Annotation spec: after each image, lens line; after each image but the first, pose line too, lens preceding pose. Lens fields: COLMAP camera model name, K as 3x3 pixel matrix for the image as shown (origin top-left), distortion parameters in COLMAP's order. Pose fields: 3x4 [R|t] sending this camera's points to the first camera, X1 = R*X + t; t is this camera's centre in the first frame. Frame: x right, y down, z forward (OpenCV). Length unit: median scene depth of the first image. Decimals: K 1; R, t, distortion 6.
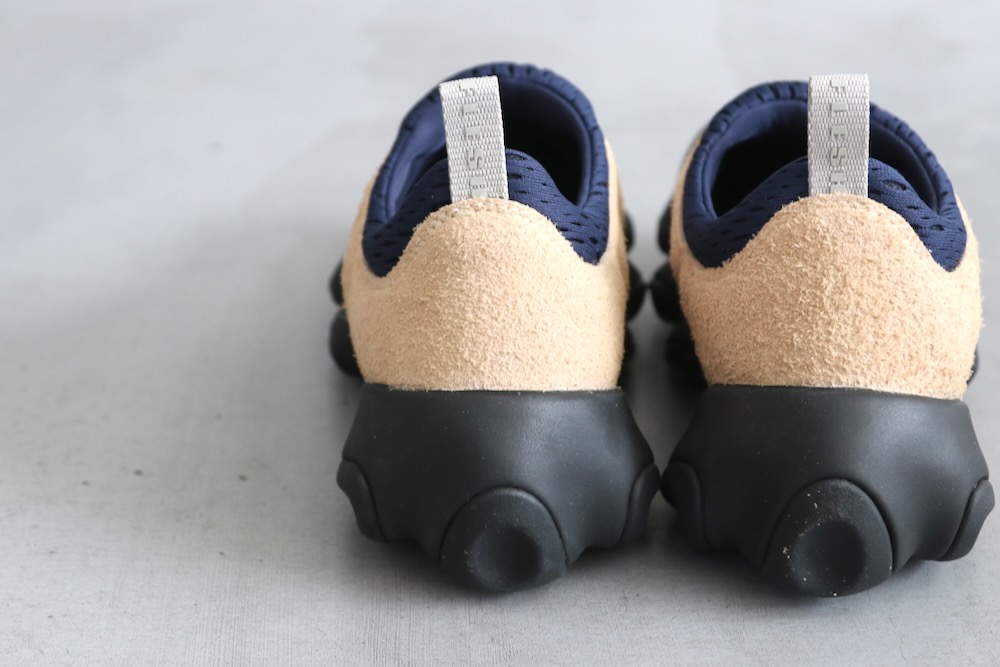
lens RADIAL K [[1728.6, 0, 500.0], [0, 1728.6, 333.5], [0, 0, 1]] dist [-0.053407, 0.034628]
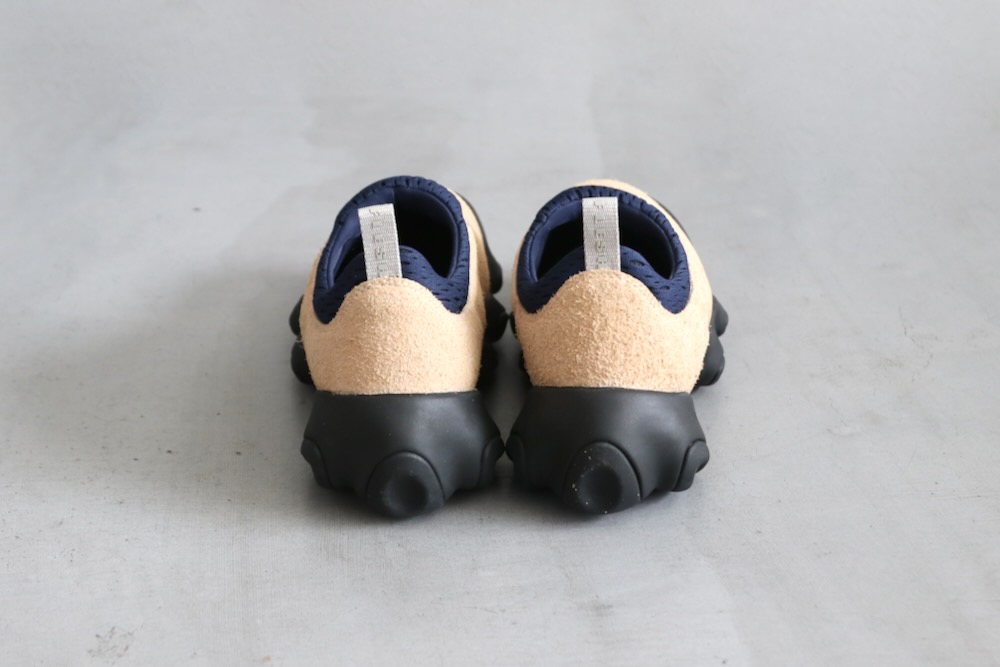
lens RADIAL K [[1728.6, 0, 500.0], [0, 1728.6, 333.5], [0, 0, 1]] dist [-0.053407, 0.034628]
pose [[0.999197, -0.023876, 0.032187, 0.043370], [0.023690, 0.999701, 0.006131, -0.031727], [-0.032323, -0.005363, 0.999463, -0.639809]]
